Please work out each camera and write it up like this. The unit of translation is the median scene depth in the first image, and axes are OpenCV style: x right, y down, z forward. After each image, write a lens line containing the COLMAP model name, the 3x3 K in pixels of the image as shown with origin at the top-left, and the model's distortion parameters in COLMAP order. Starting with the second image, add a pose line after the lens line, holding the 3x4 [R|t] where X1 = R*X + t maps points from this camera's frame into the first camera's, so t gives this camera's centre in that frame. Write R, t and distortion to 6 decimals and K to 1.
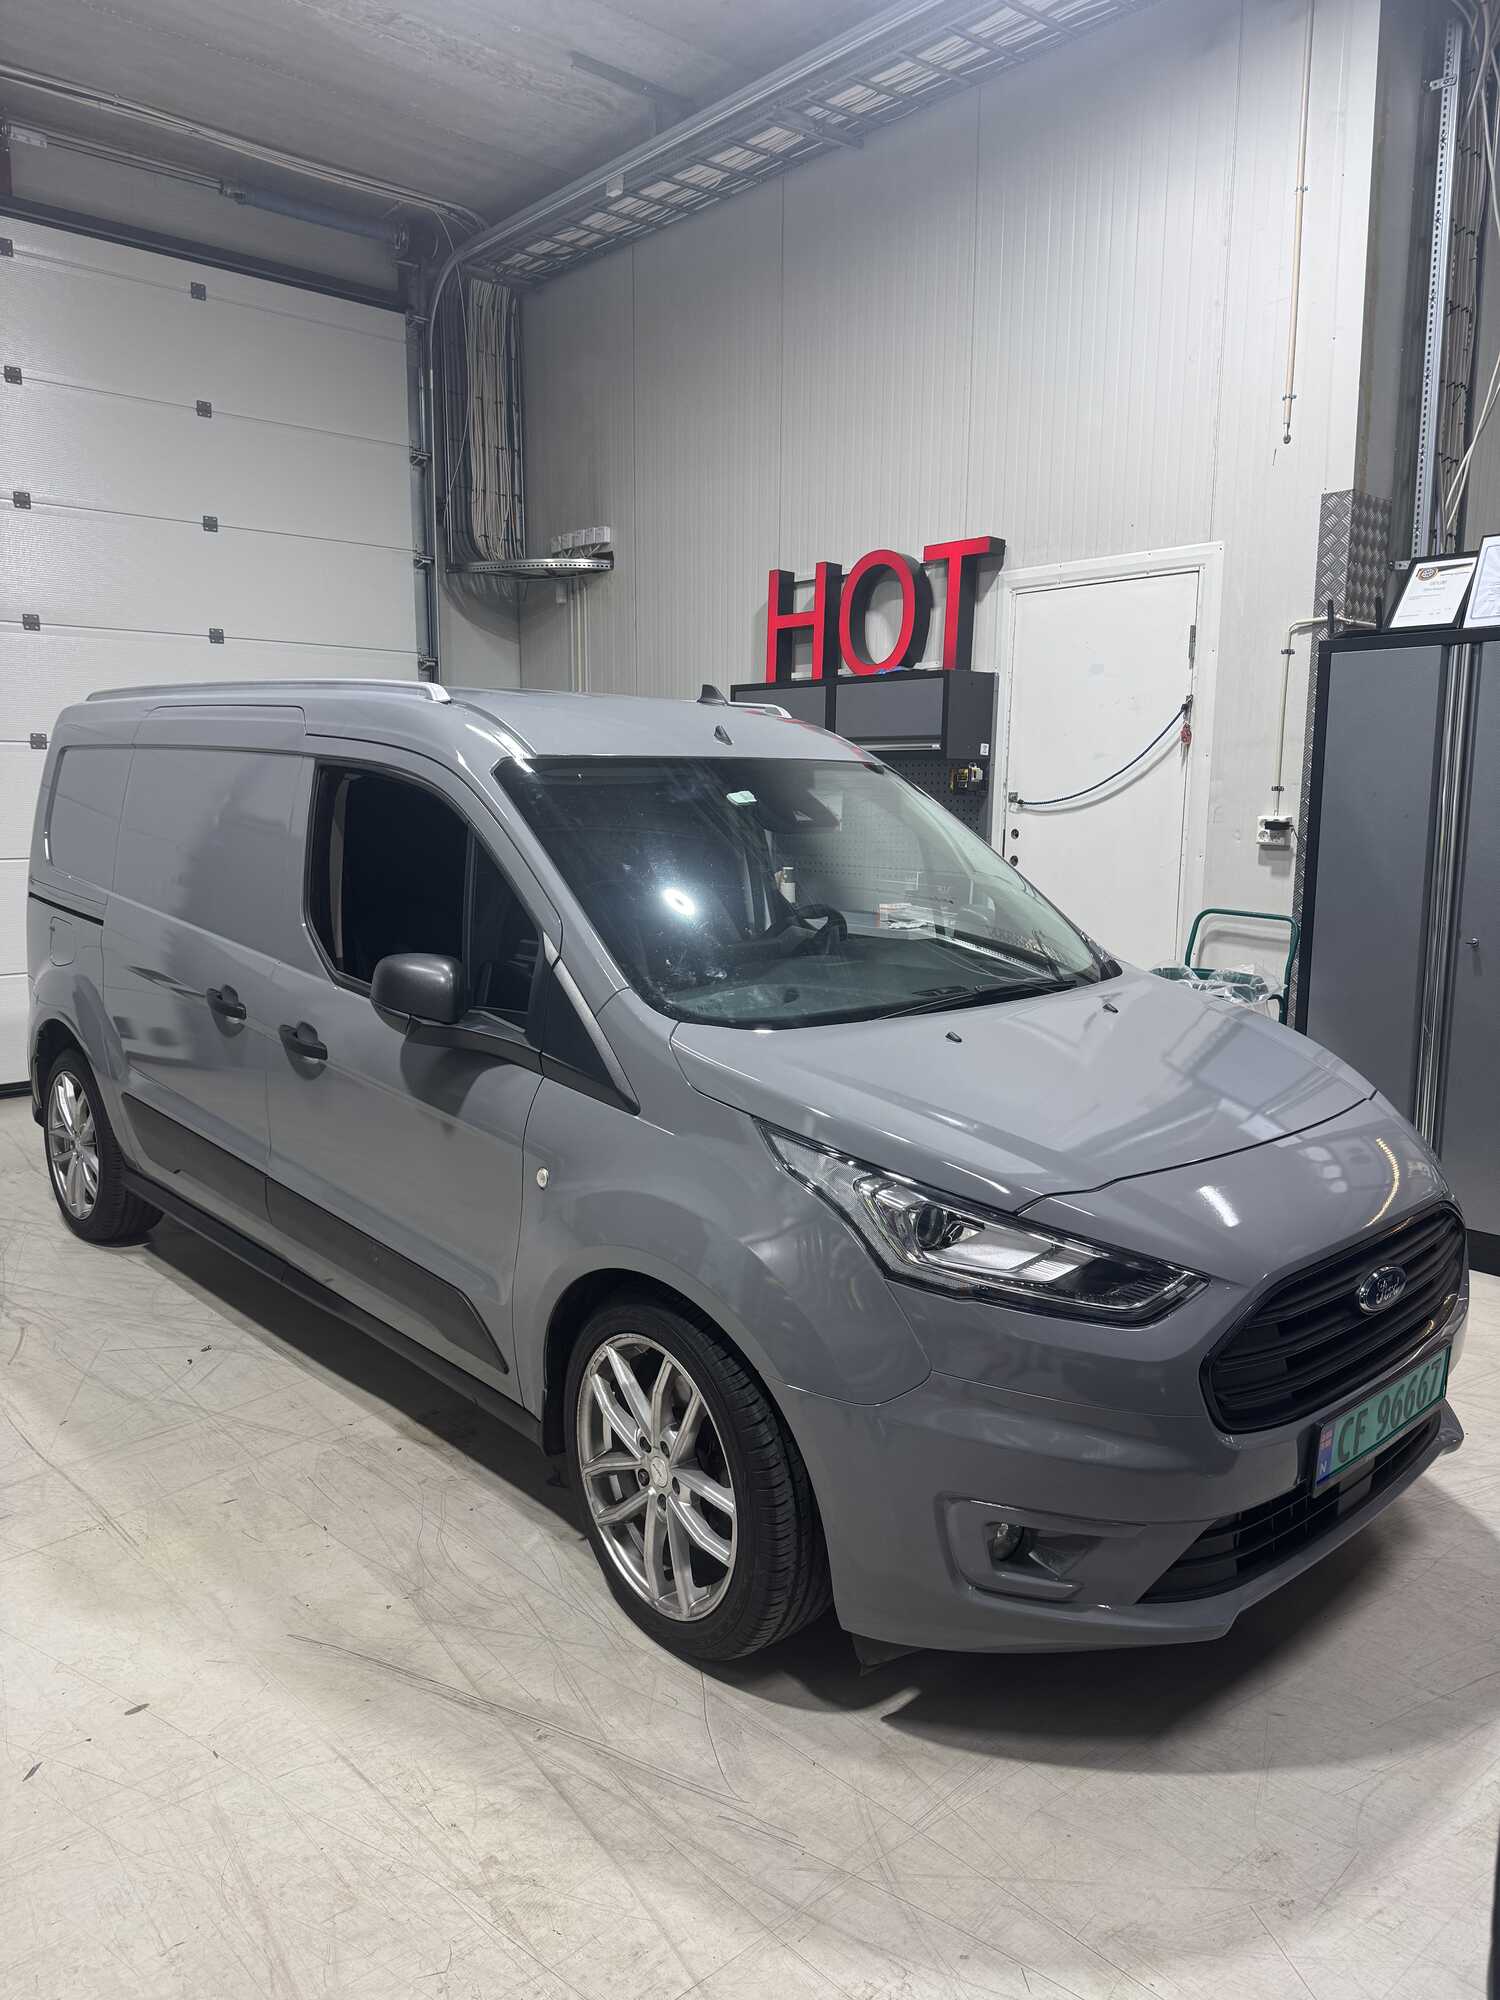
lens RADIAL K [[1414.7, 0, 762.8], [0, 1414.7, 1019.4], [0, 0, 1]] dist [0.018123, -0.024472]
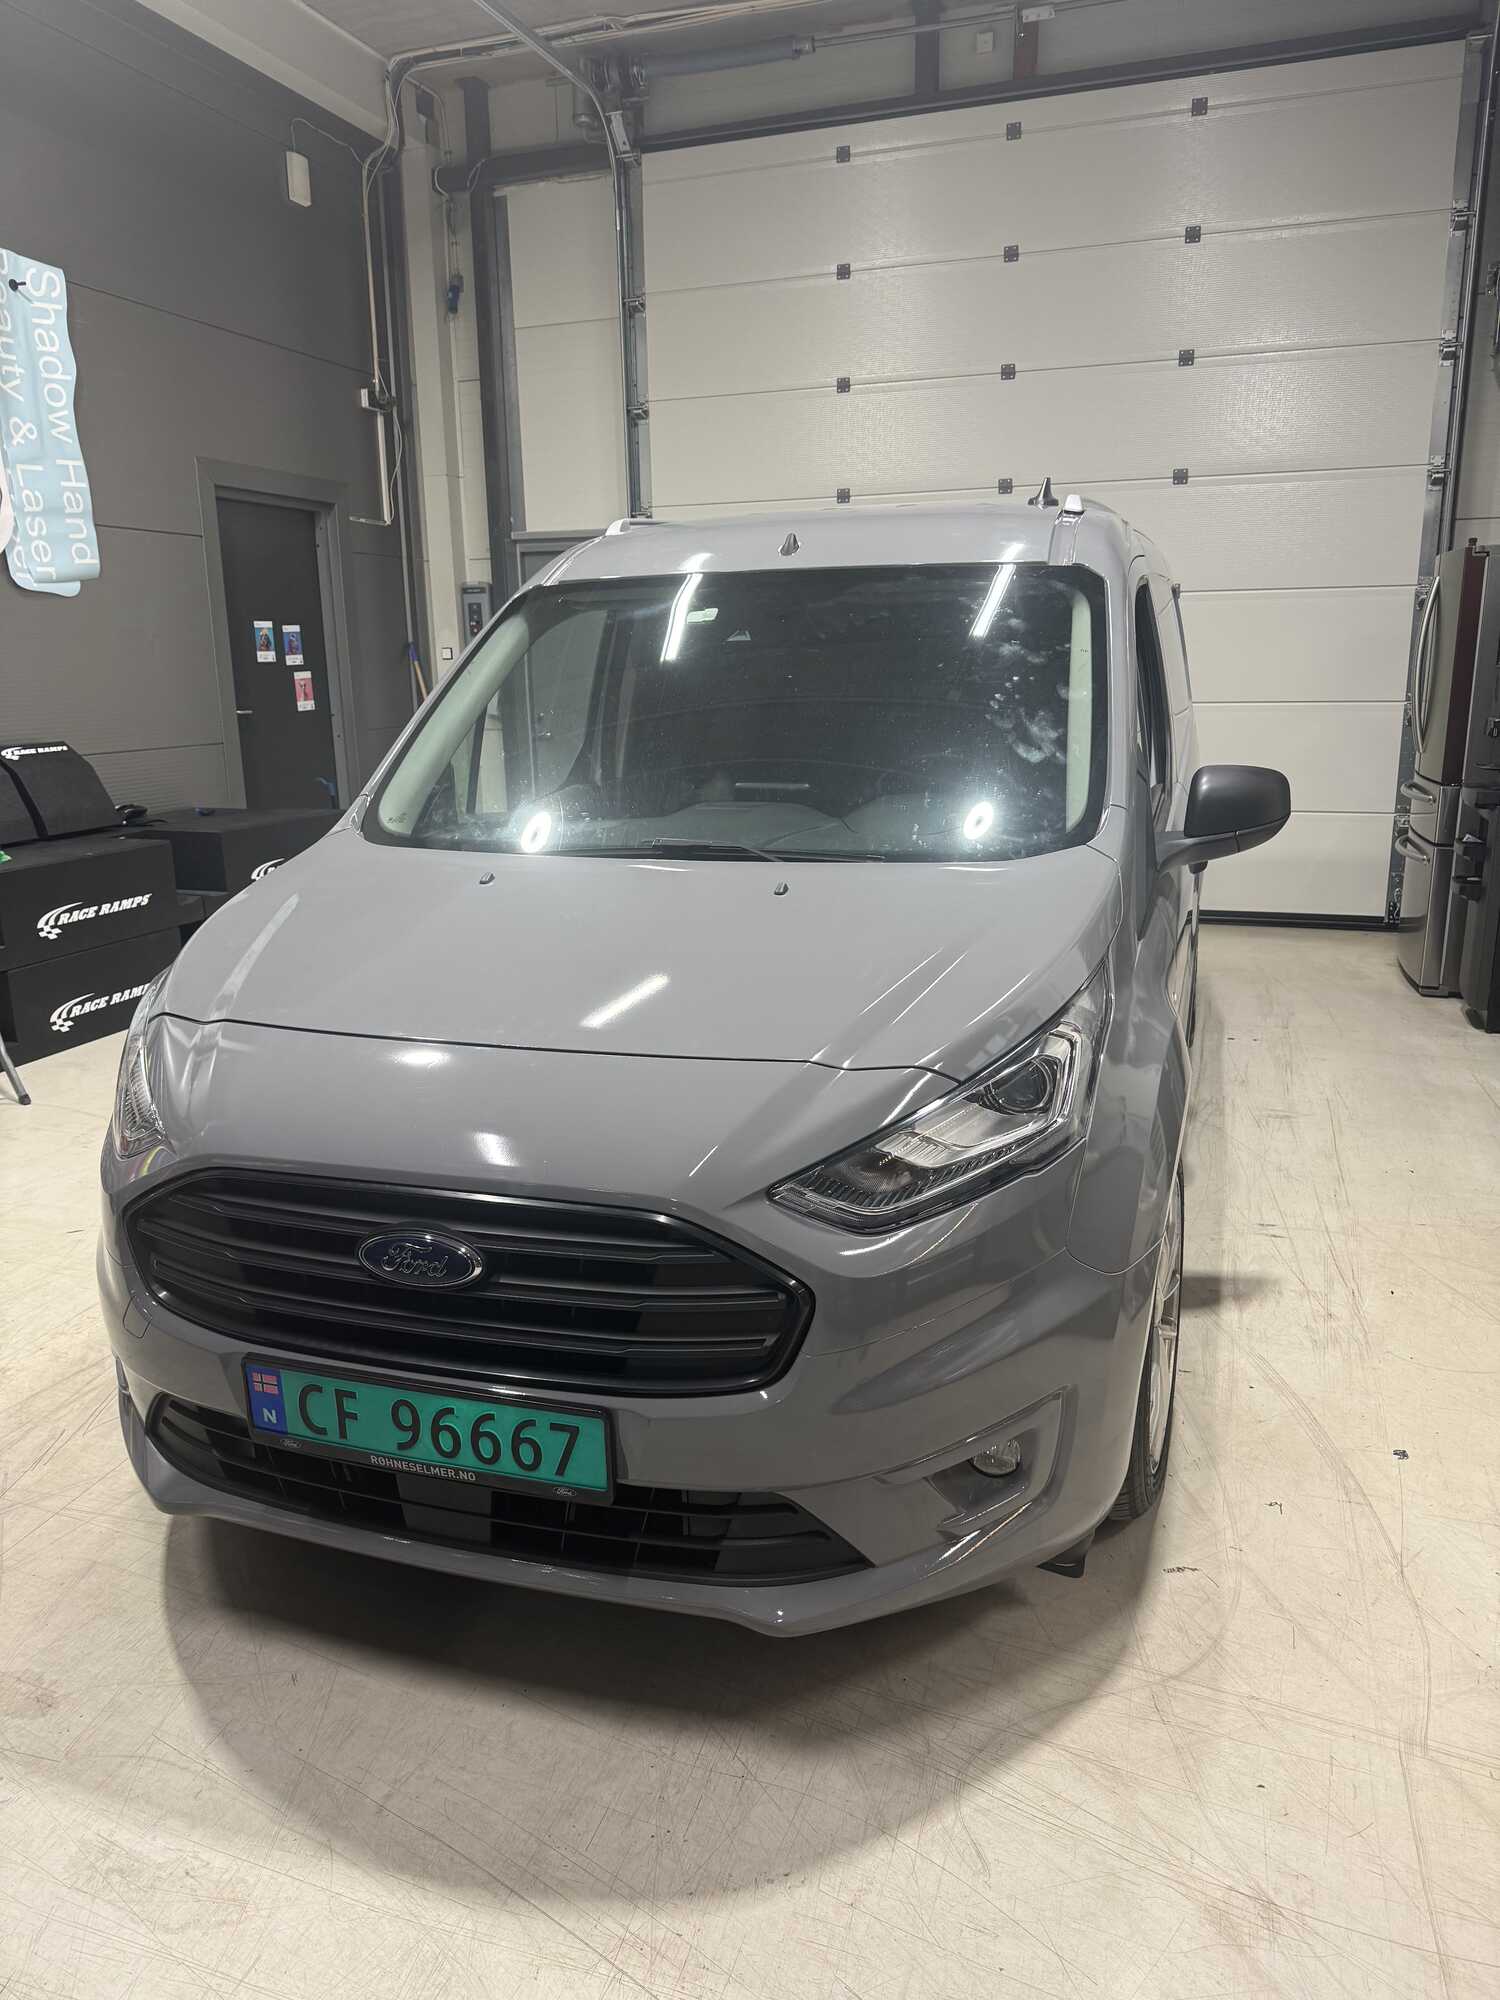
lens RADIAL K [[1414.7, 0, 759.5], [0, 1414.7, 1020.8], [0, 0, 1]] dist [0.018123, -0.024472]
pose [[0.480469, 0.203178, -0.853152, 0.607223], [-0.126528, 0.978676, 0.161815, -0.037900], [0.867837, 0.030201, 0.495931, 0.428104]]
